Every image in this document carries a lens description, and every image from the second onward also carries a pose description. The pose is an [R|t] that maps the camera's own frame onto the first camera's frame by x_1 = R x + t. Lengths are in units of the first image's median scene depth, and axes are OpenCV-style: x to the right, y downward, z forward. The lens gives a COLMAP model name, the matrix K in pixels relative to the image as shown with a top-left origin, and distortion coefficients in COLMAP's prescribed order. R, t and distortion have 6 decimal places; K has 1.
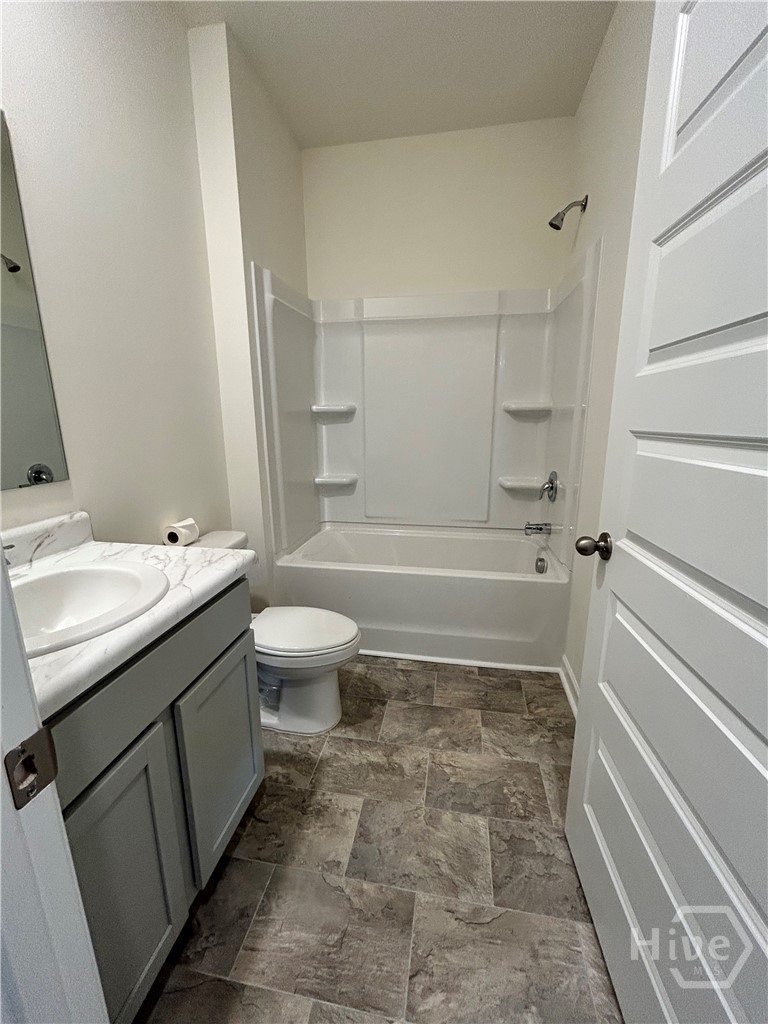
lens RADIAL K [[411.8, 0, 384.5], [0, 411.8, 509.8], [0, 0, 1]] dist [-0.001732, -0.000281]
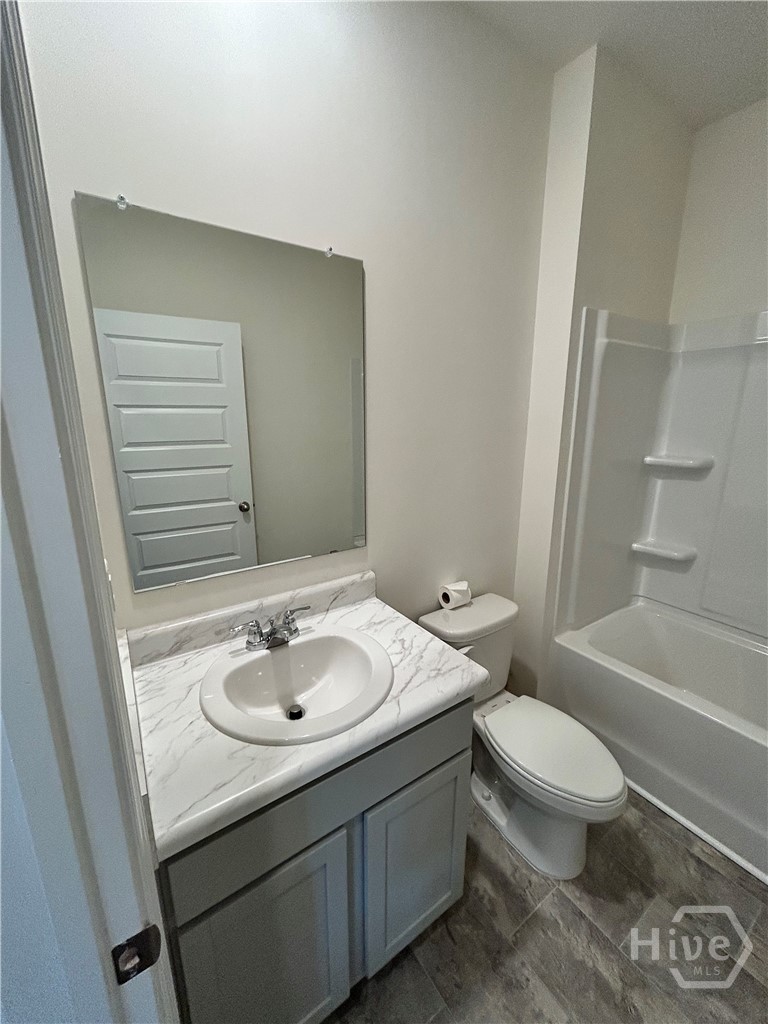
lens RADIAL K [[411.8, 0, 384.5], [0, 411.8, 509.8], [0, 0, 1]] dist [-0.001732, -0.000281]
pose [[0.700212, 0.167404, -0.694031, 0.073683], [-0.162609, 0.983966, 0.073281, -0.217708], [0.695170, 0.061543, 0.716206, 0.130237]]
